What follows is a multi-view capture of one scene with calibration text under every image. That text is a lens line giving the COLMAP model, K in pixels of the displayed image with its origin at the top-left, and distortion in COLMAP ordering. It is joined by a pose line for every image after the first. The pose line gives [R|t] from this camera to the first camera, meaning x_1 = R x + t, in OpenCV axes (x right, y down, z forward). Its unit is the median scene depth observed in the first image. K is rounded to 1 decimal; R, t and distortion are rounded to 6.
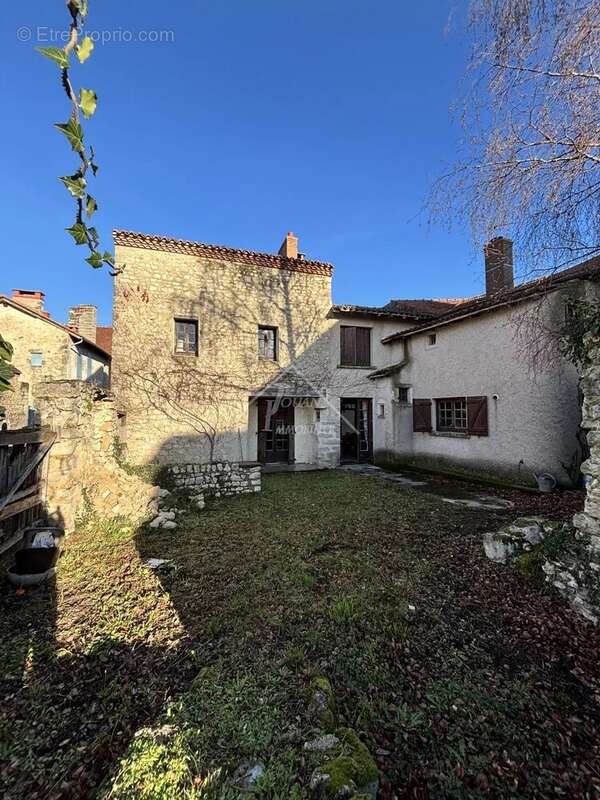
lens RADIAL K [[316.2, 0, 300.0], [0, 316.2, 400.0], [0, 0, 1]] dist [-0.000825, 0.000758]
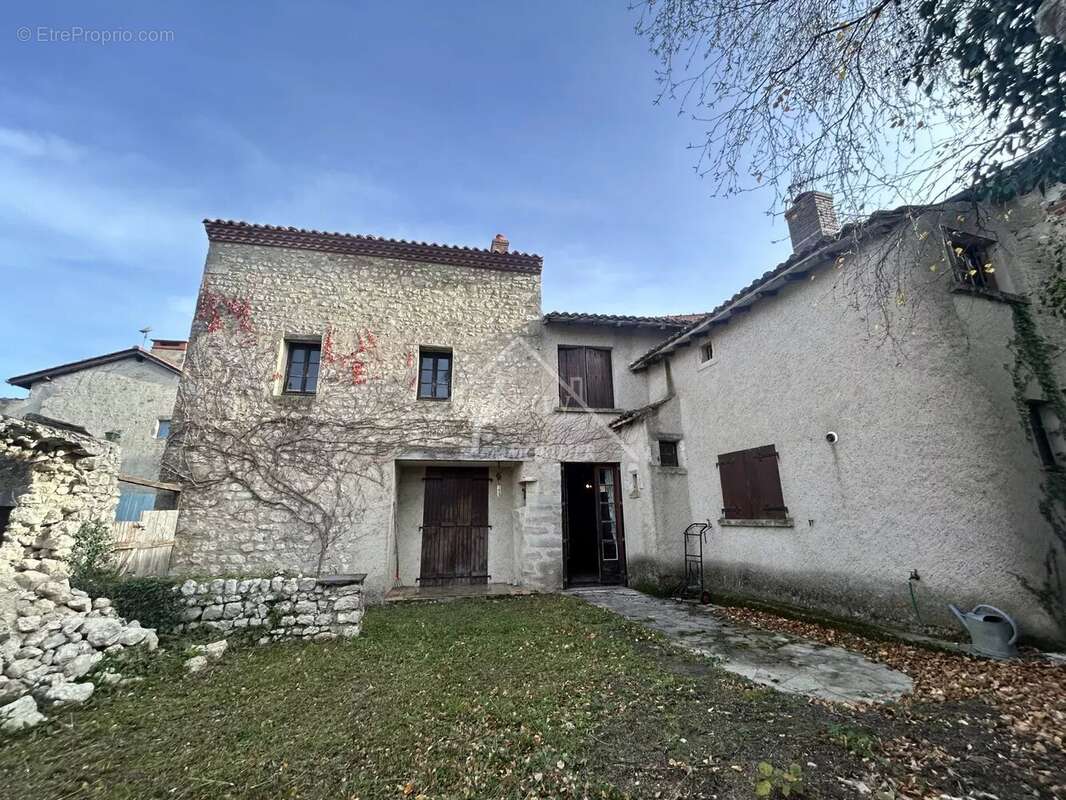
lens RADIAL K [[427.3, 0, 530.8], [0, 427.3, 401.0], [0, 0, 1]] dist [-0.001295, 0.000233]
pose [[0.991924, -0.042415, -0.119531, 0.181343], [0.015044, 0.975119, -0.221172, 0.058227], [0.125938, 0.217588, 0.967882, 0.220763]]
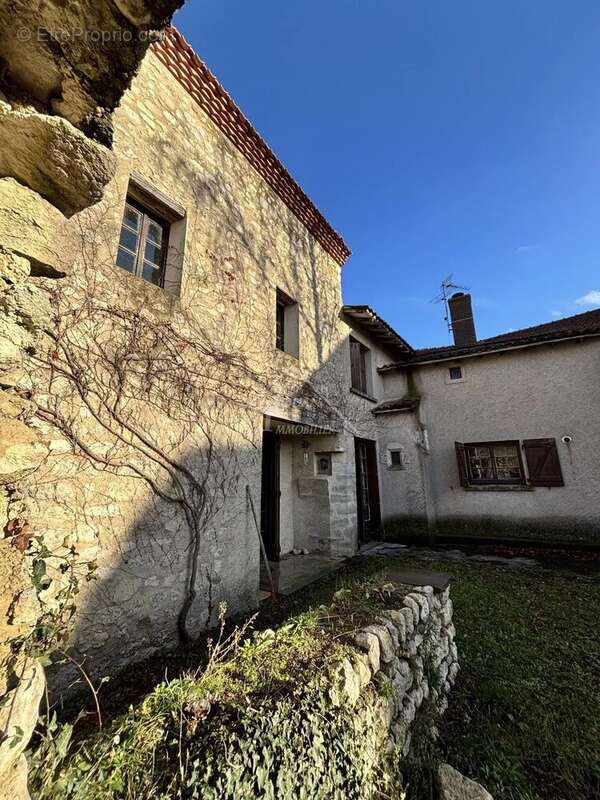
lens RADIAL K [[320.7, 0, 300.0], [0, 320.7, 400.0], [0, 0, 1]] dist [-0.001295, 0.000233]
pose [[0.794344, 0.138782, 0.591403, -0.384126], [-0.013788, 0.977422, -0.210848, 0.062032], [-0.607312, 0.159331, 0.778322, 0.570613]]
